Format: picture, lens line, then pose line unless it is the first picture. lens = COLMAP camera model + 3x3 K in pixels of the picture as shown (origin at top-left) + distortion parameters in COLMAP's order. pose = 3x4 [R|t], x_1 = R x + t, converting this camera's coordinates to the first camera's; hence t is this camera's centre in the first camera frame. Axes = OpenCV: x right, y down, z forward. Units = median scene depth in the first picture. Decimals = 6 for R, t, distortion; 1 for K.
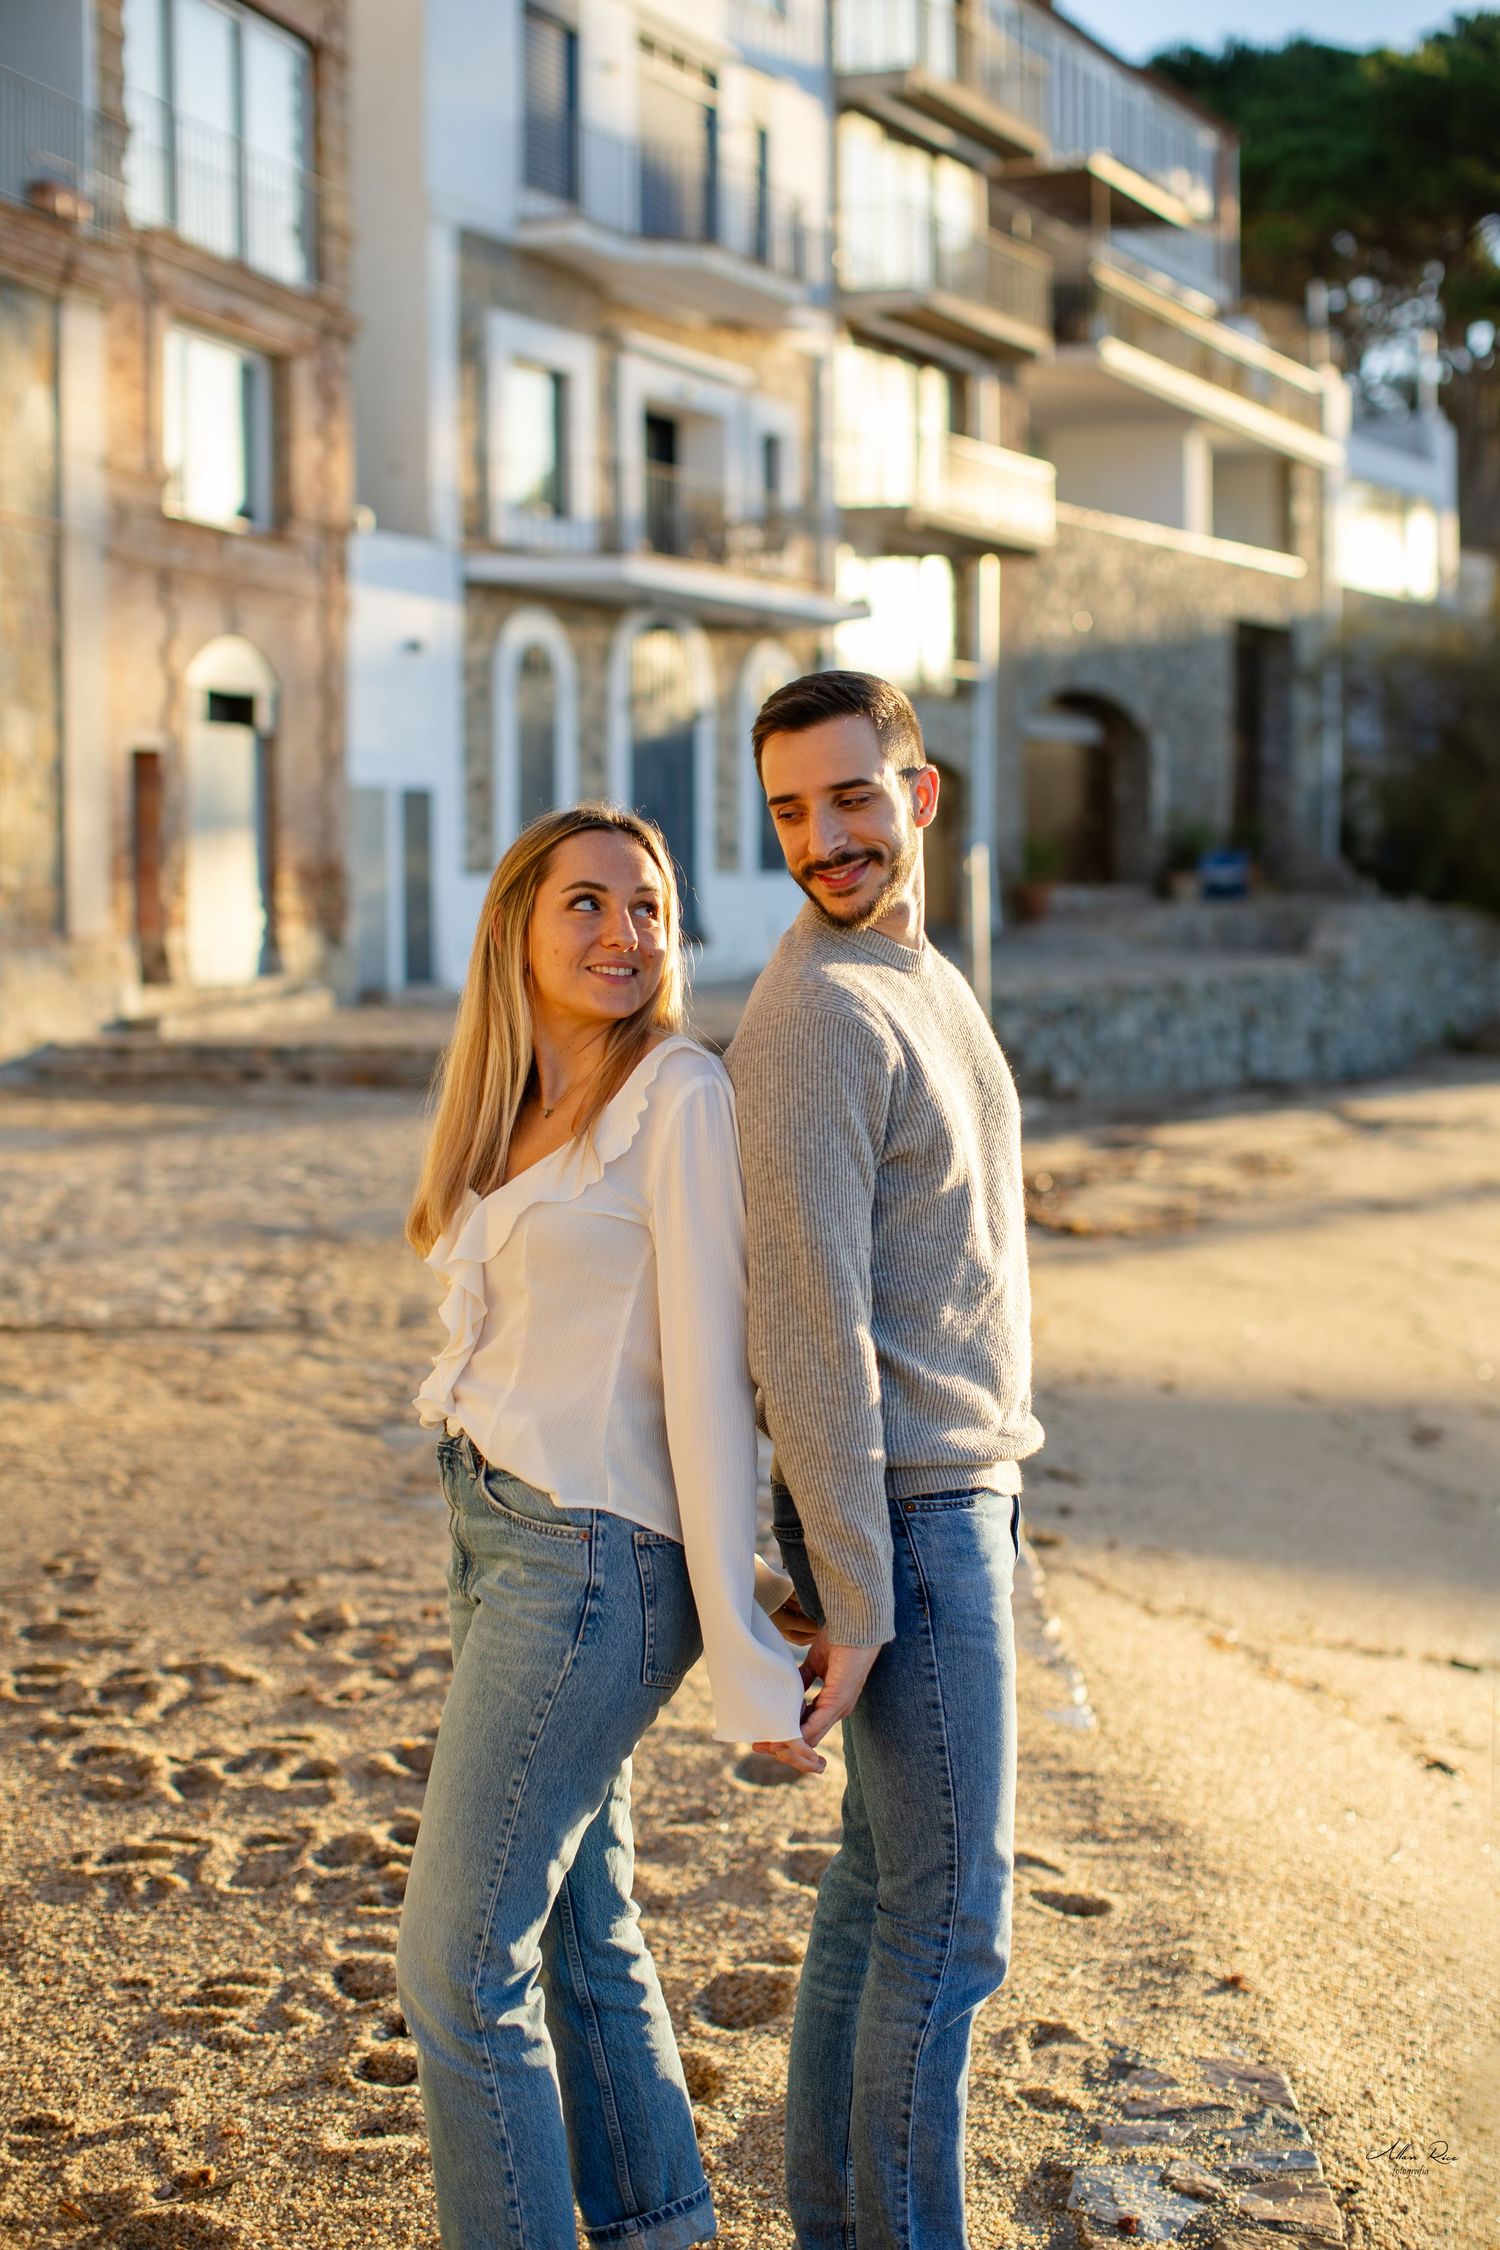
lens RADIAL K [[3277.2, 0, 750.0], [0, 3277.2, 1125.0], [0, 0, 1]] dist [0.025052, 0.070445]
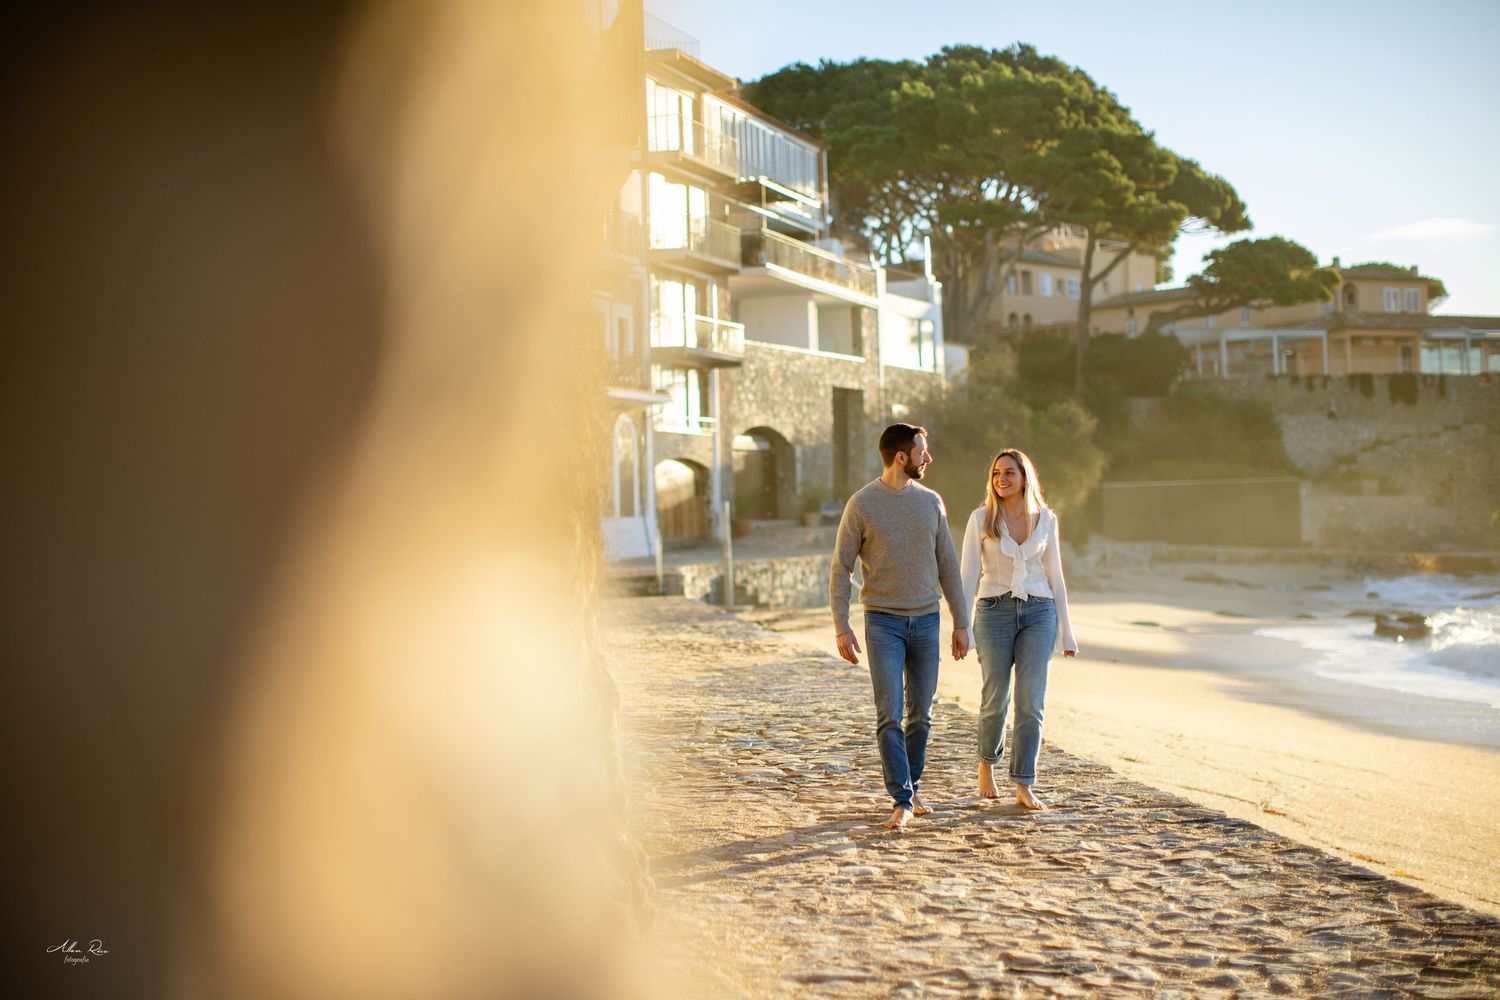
lens RADIAL K [[2184.8, 0, 750.0], [0, 2184.8, 500.0], [0, 0, 1]] dist [0.025052, 0.070445]
pose [[0.994508, -0.015893, 0.103448, -0.048683], [0.024951, 0.995907, -0.086873, 0.034006], [-0.101644, 0.088977, 0.990834, -0.362379]]
